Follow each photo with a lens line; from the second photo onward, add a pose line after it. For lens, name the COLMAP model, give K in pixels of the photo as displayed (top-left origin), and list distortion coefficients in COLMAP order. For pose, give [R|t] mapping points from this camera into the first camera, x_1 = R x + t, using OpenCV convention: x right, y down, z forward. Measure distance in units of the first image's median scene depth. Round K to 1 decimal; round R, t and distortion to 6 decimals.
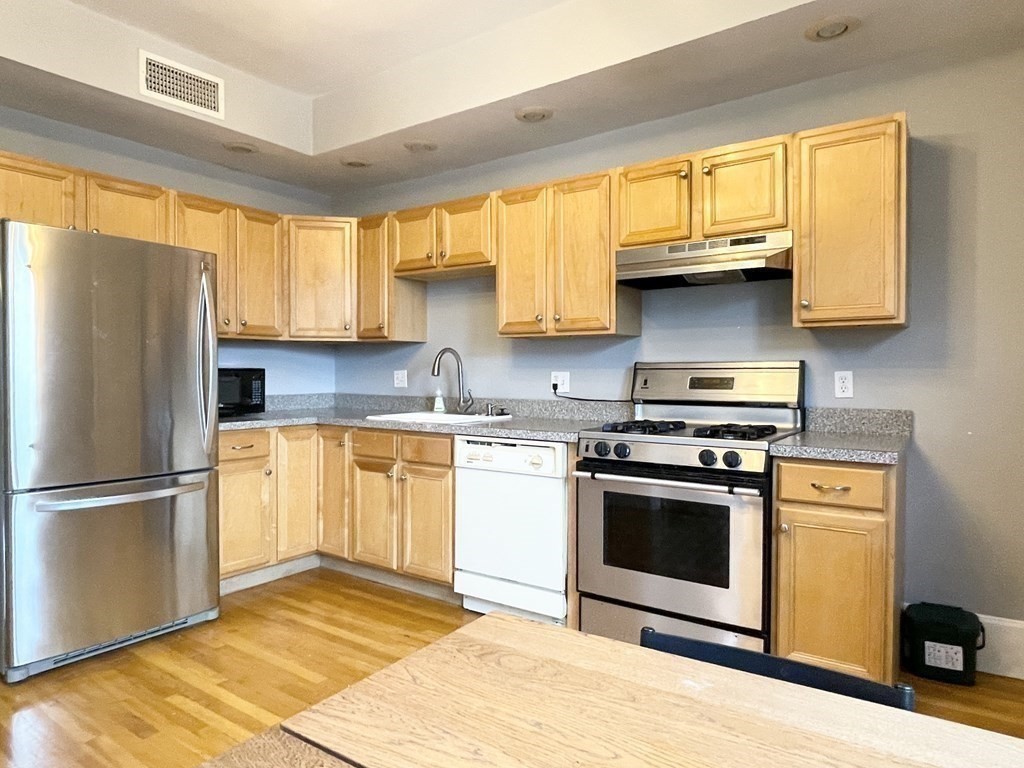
lens RADIAL K [[647.7, 0, 512.6], [0, 647.7, 383.6], [0, 0, 1]] dist [0.020457, -0.005806]
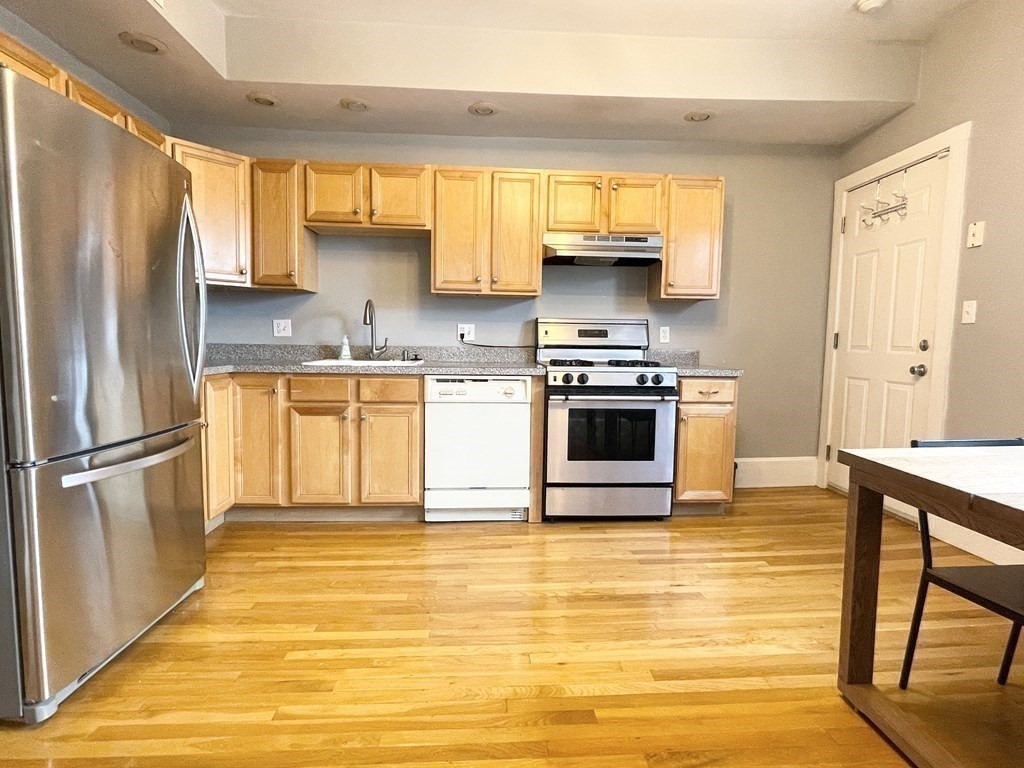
lens RADIAL K [[519.1, 0, 515.1], [0, 519.1, 381.1], [0, 0, 1]] dist [-0.000618, -0.001690]
pose [[0.777481, -0.037684, 0.627777, -0.539712], [-0.001404, 0.998097, 0.061652, 0.032648], [-0.628905, -0.048814, 0.775948, 0.181387]]
